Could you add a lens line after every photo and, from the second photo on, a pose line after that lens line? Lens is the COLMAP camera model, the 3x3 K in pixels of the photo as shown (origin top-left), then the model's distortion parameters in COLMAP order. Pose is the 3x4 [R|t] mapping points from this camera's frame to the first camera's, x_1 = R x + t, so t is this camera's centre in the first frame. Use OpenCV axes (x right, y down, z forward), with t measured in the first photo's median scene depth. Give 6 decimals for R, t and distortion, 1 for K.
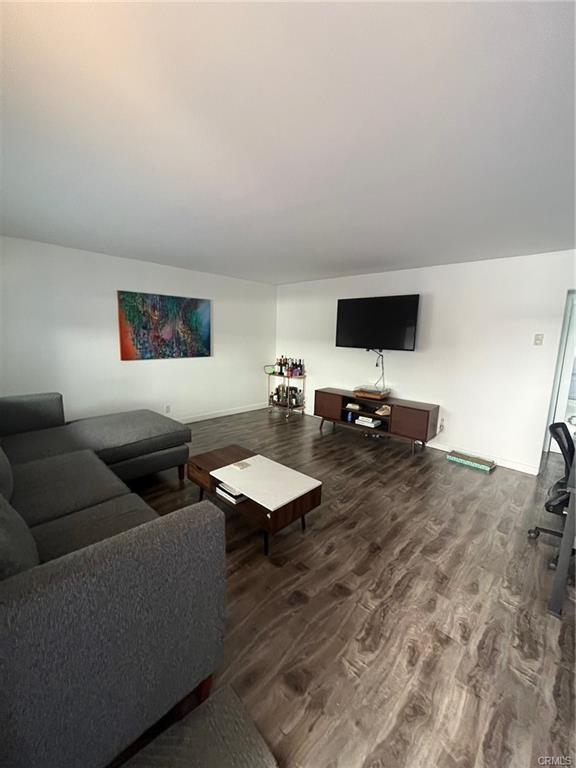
lens RADIAL K [[313.1, 0, 286.9], [0, 313.1, 384.3], [0, 0, 1]] dist [-0.002199, -0.000367]
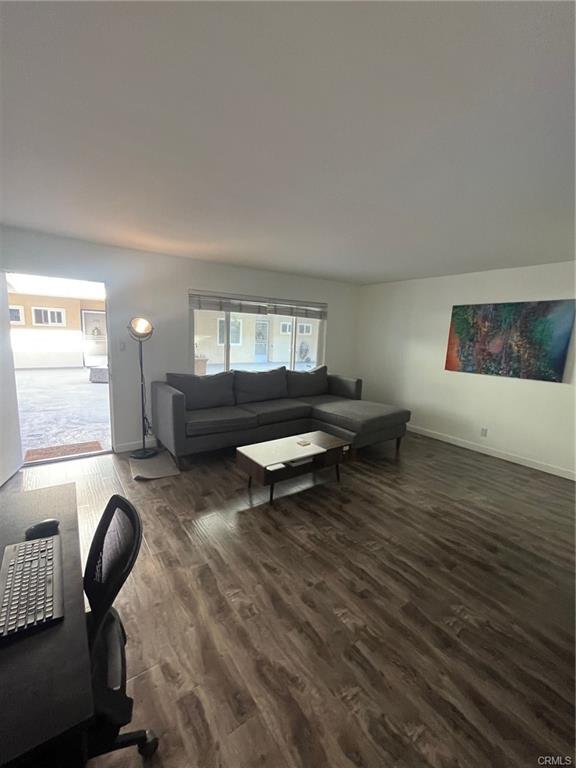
lens RADIAL K [[313.1, 0, 286.9], [0, 313.1, 384.3], [0, 0, 1]] dist [-0.002199, -0.000367]
pose [[-0.174602, 0.126480, -0.976482, 0.628861], [-0.199899, 0.966510, 0.160932, -0.092169], [0.964134, 0.223297, -0.143471, 0.635851]]
